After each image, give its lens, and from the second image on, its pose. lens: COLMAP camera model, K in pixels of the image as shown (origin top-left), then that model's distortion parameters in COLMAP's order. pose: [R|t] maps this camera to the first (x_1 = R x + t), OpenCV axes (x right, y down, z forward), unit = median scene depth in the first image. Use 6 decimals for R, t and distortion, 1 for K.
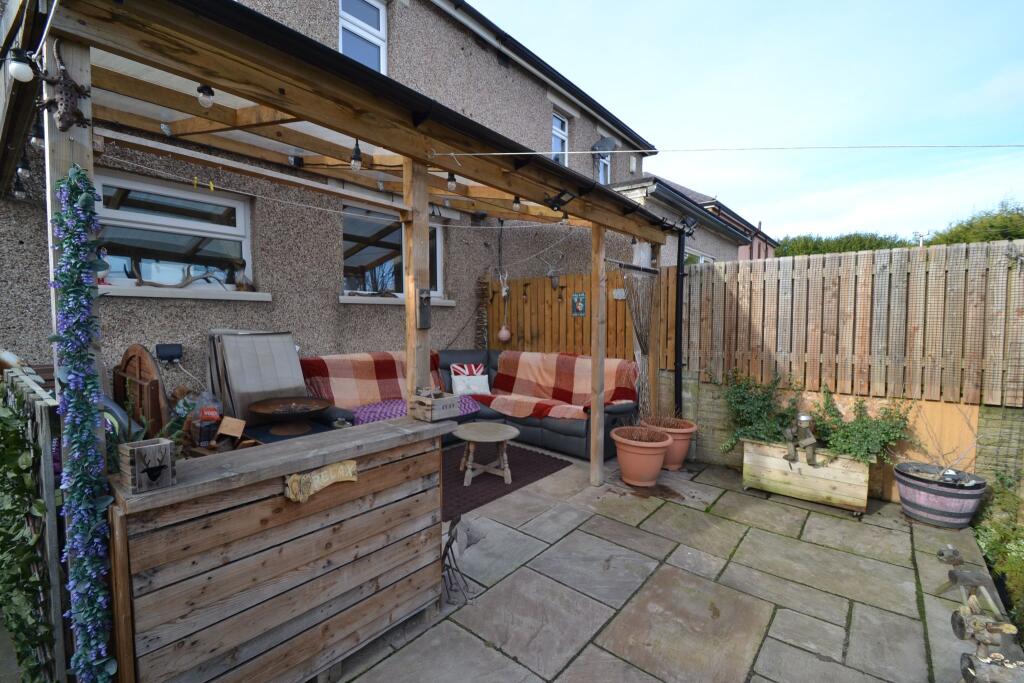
lens RADIAL K [[455.1, 0, 503.6], [0, 455.1, 348.1], [0, 0, 1]] dist [0.017954, -0.018646]
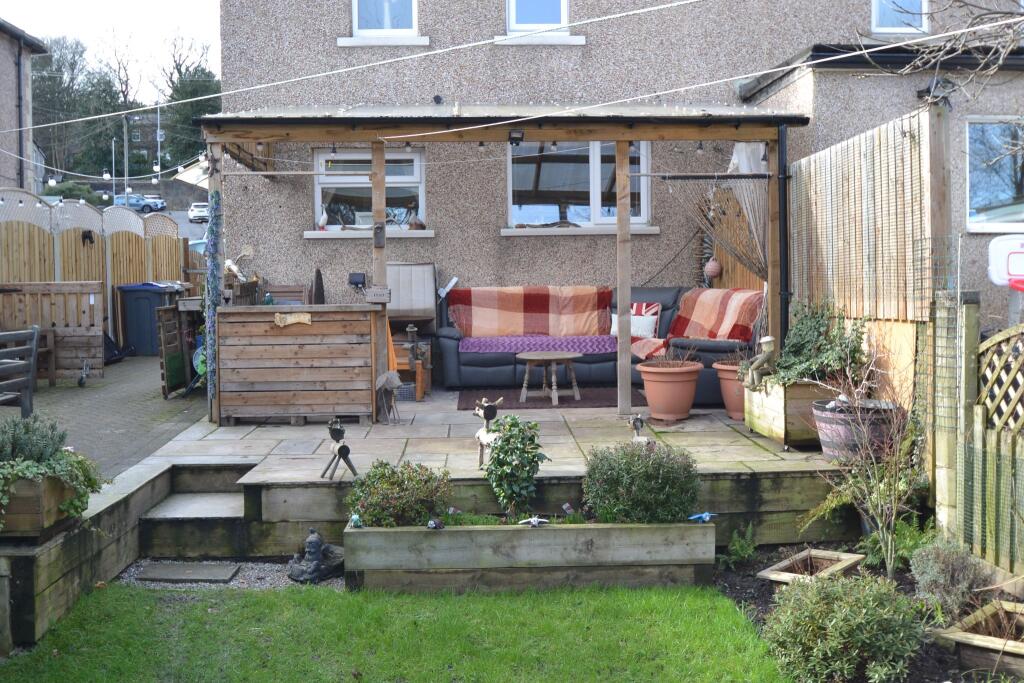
lens RADIAL K [[1044.3, 0, 512.0], [0, 1044.3, 341.5], [0, 0, 1]] dist [-0.063953, -0.001521]
pose [[0.669254, 0.023751, -0.742654, 1.400503], [-0.031776, 0.999489, 0.003330, 0.127316], [0.742354, 0.021370, 0.669667, -0.524462]]
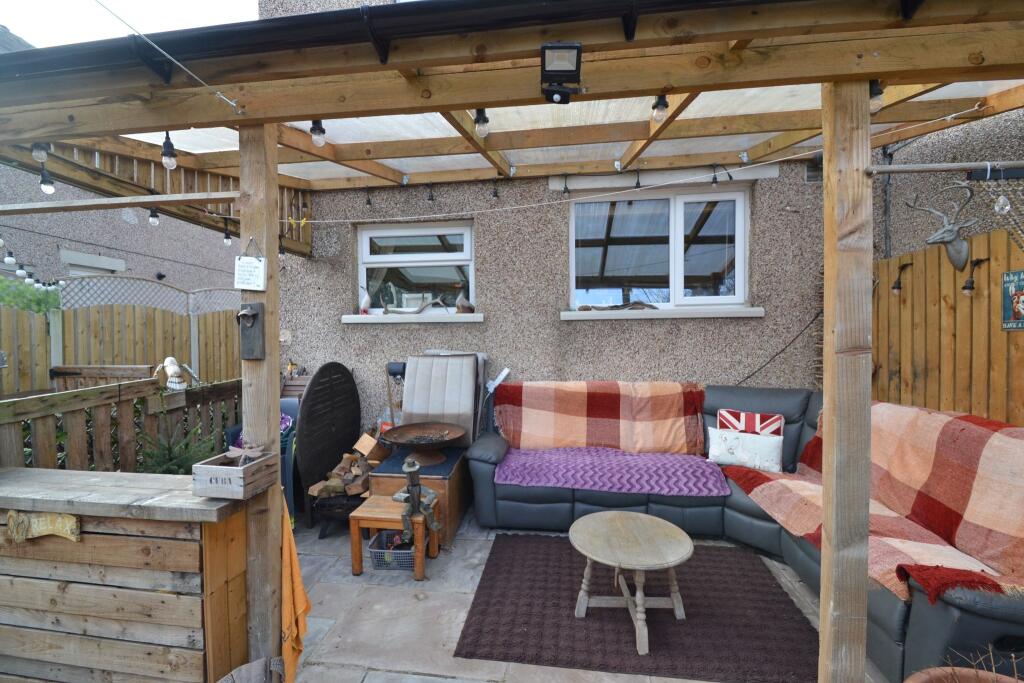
lens RADIAL K [[455.1, 0, 503.6], [0, 455.1, 348.1], [0, 0, 1]] dist [0.017954, -0.018646]
pose [[0.524061, 0.014544, -0.851557, 0.313295], [-0.043758, 0.998993, -0.009867, -0.035310], [0.850556, 0.042433, 0.524170, 0.482668]]
